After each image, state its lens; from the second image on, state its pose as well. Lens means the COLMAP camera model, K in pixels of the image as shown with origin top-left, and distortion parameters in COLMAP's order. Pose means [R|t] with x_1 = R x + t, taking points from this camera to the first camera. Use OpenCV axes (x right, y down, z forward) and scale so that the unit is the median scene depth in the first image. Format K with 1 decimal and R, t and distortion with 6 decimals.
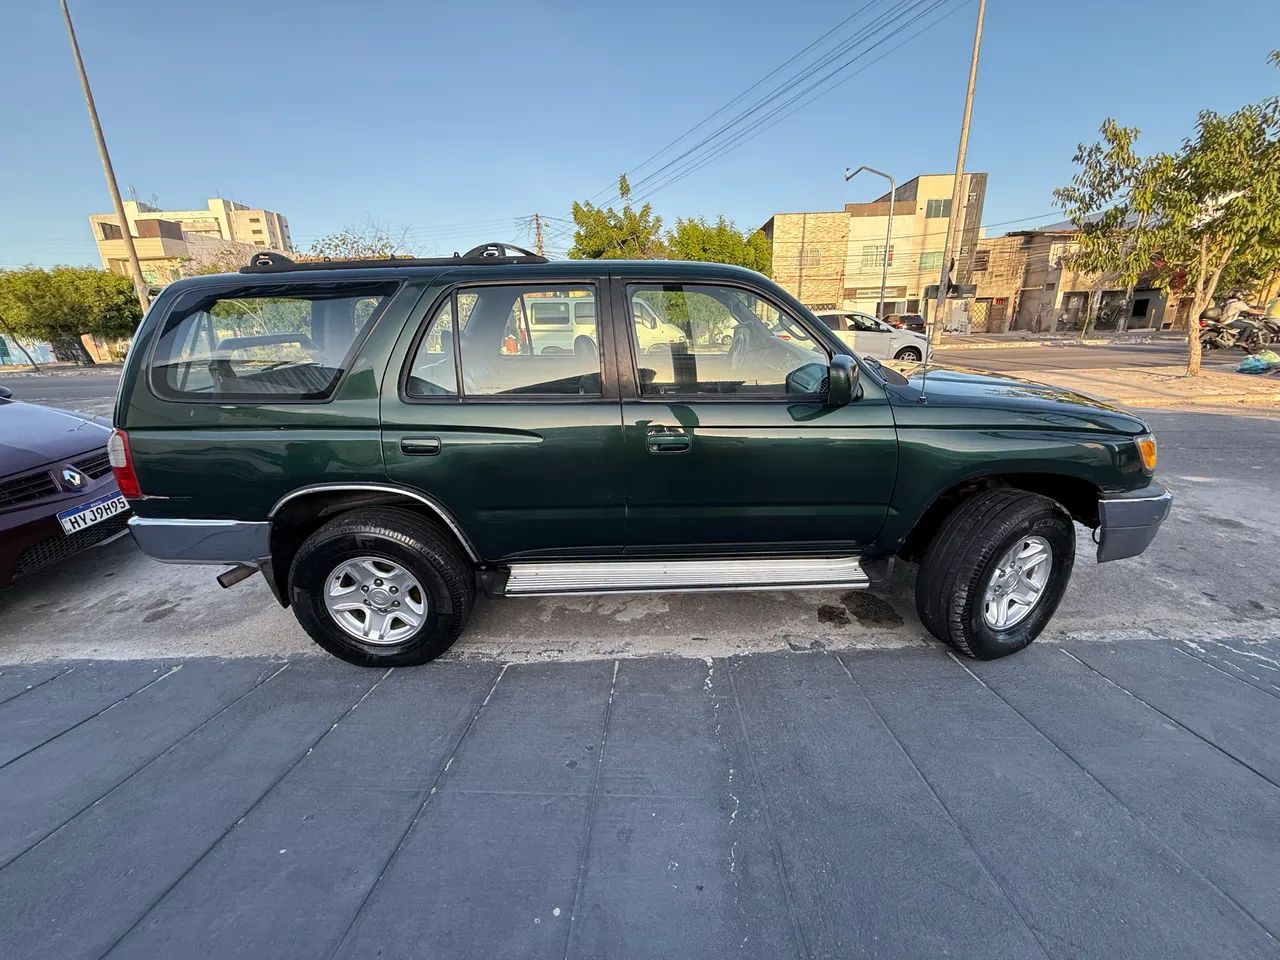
lens RADIAL K [[513.0, 0, 640.0], [0, 513.0, 480.0], [0, 0, 1]] dist [-0.001850, -0.000205]
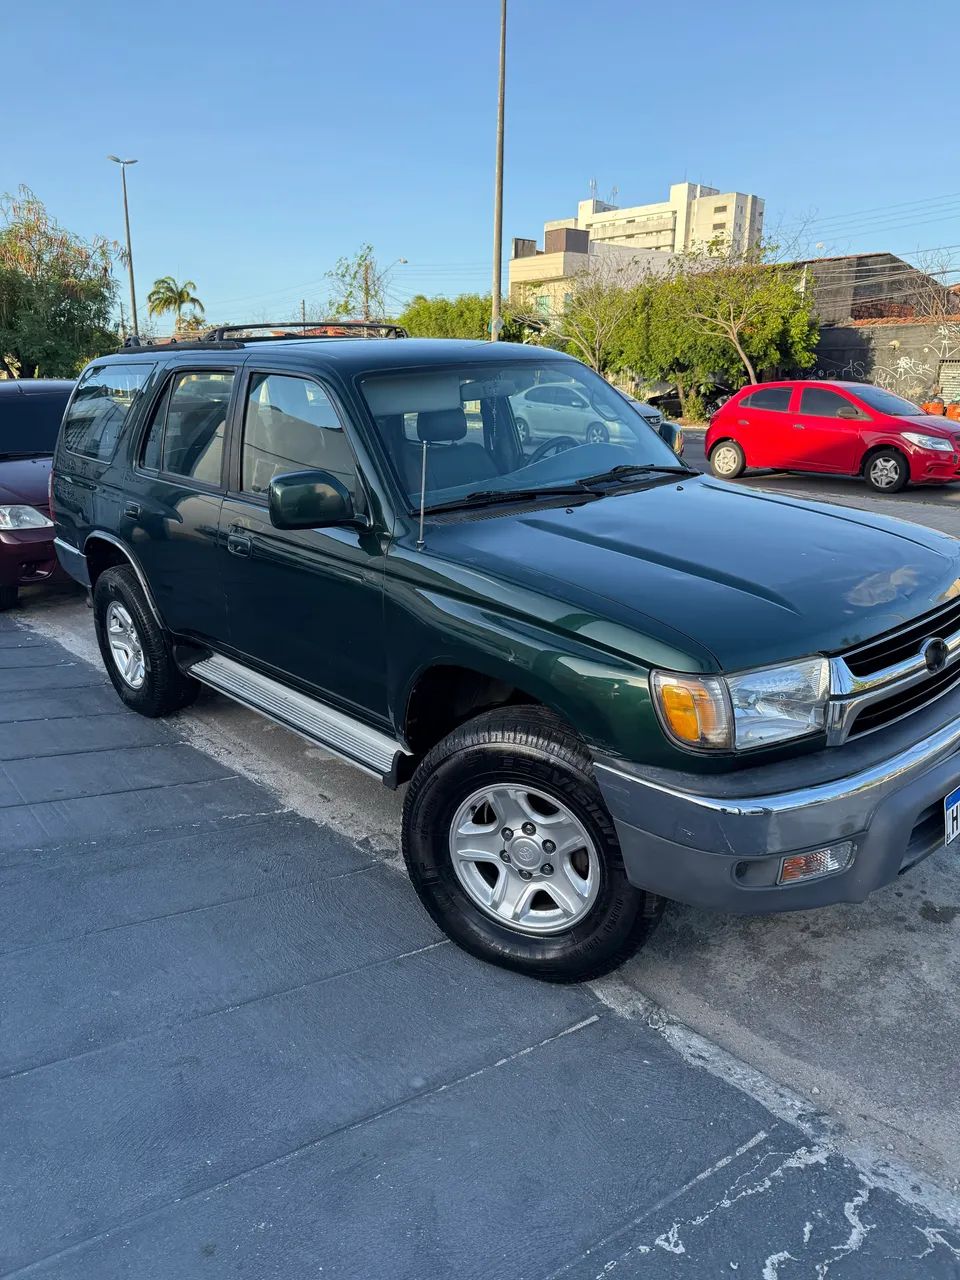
lens RADIAL K [[903.0, 0, 480.0], [0, 903.0, 640.0], [0, 0, 1]] dist [0.052213, -0.074466]
pose [[0.662682, 0.235002, -0.711074, 1.312495], [-0.239893, 0.966070, 0.095709, -0.141355], [0.709439, 0.107157, 0.696573, 0.139207]]
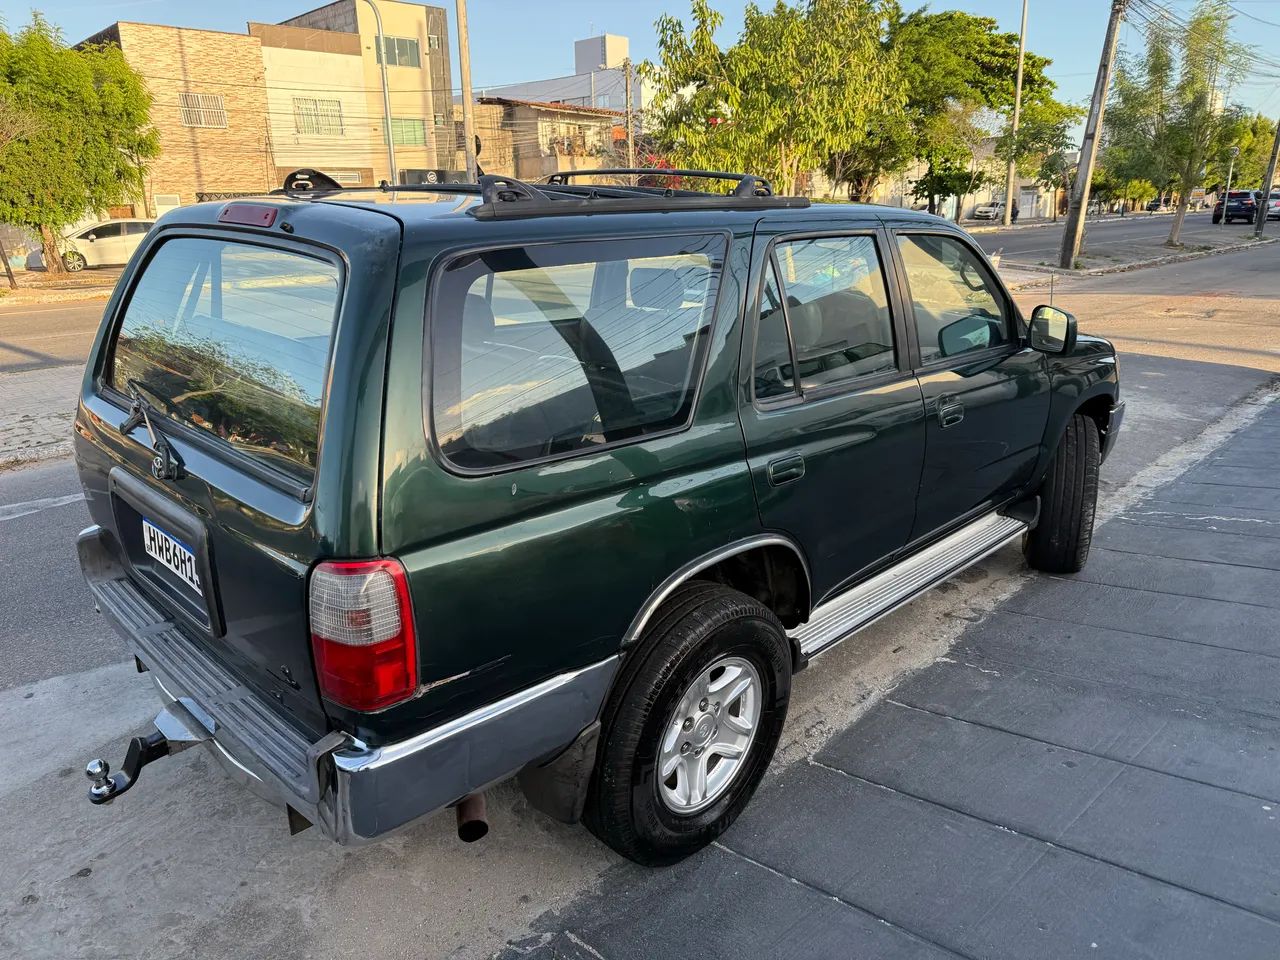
lens RADIAL K [[903.0, 0, 640.0], [0, 903.0, 480.0], [0, 0, 1]] dist [0.052213, -0.074466]
pose [[0.693569, -0.192544, 0.694182, -1.178000], [0.207409, 0.976189, 0.063538, -0.140554], [-0.689886, 0.099912, 0.716990, 0.220282]]
